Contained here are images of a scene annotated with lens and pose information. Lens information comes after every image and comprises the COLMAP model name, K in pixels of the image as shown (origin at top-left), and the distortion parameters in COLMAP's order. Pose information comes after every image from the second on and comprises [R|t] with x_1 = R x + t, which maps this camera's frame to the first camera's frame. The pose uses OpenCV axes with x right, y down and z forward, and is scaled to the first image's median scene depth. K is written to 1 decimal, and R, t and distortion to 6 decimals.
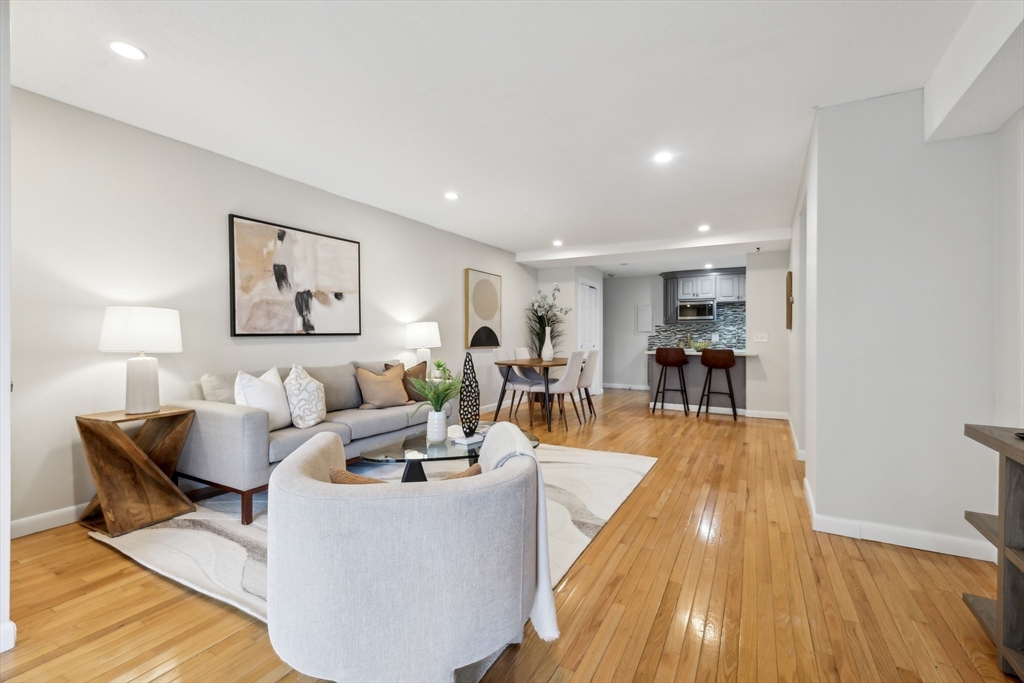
lens RADIAL K [[451.3, 0, 510.4], [0, 451.3, 335.5], [0, 0, 1]] dist [-0.001575, -0.000115]
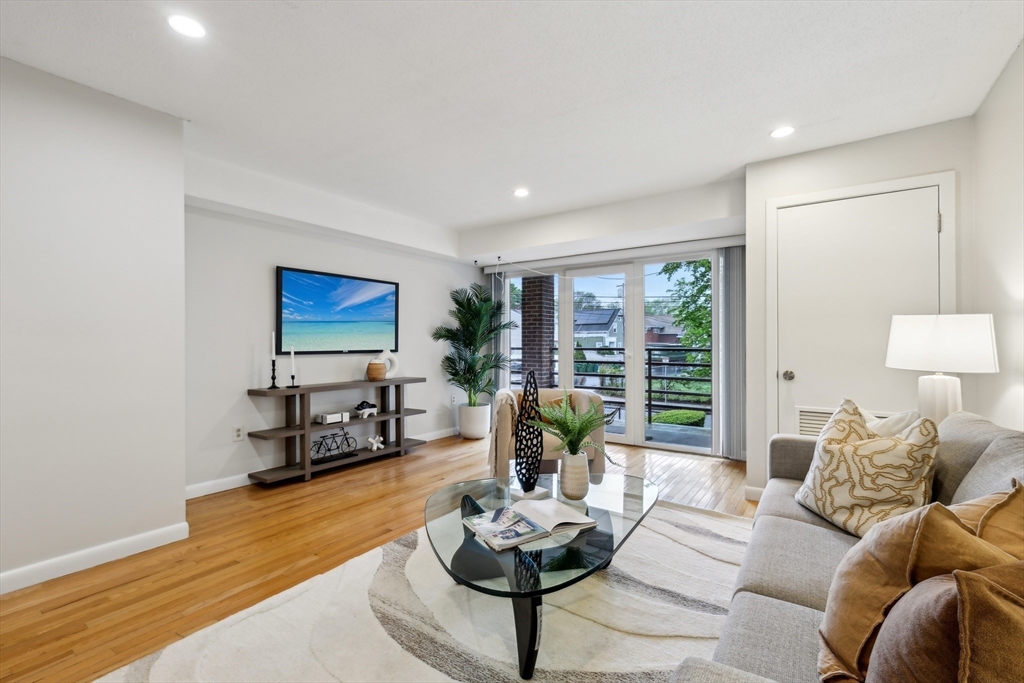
lens RADIAL K [[447.8, 0, 513.8], [0, 447.8, 341.9], [0, 0, 1]] dist [-0.000726, -0.000016]
pose [[-0.996950, -0.003672, 0.077953, -0.067508], [-0.004351, 0.999954, -0.008536, -0.000985], [-0.077918, -0.008849, -0.996921, 0.970833]]
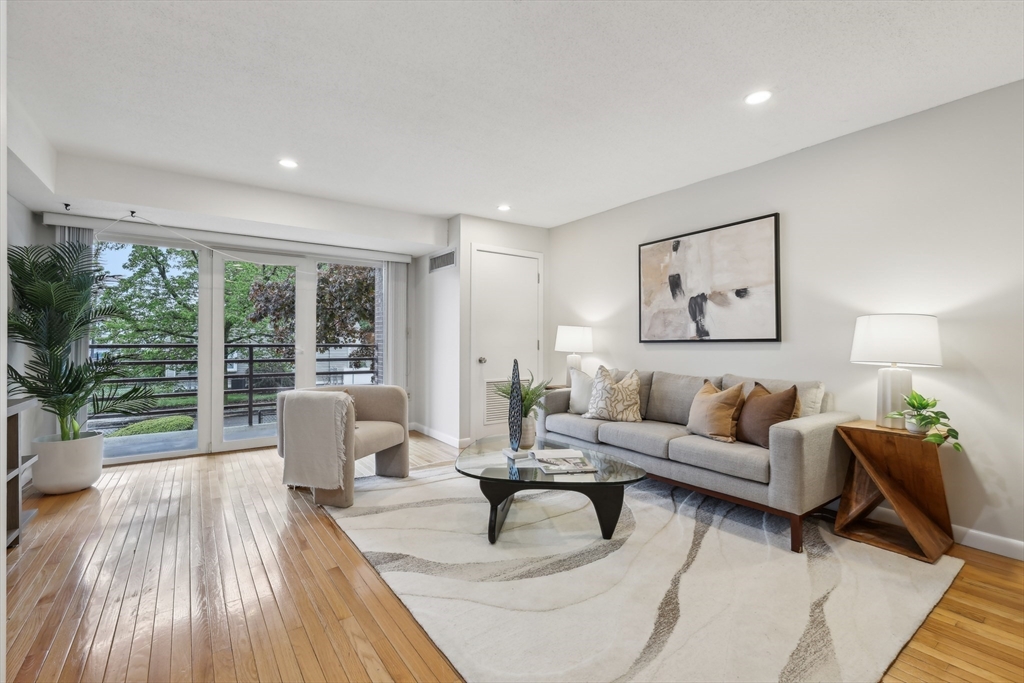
lens RADIAL K [[447.8, 0, 513.8], [0, 447.8, 341.9], [0, 0, 1]] dist [-0.000726, -0.000016]
pose [[-0.419003, -0.002779, -0.907981, 0.426545], [0.000514, 0.999994, -0.003298, 0.002270], [0.907985, -0.001848, -0.418999, 0.791196]]
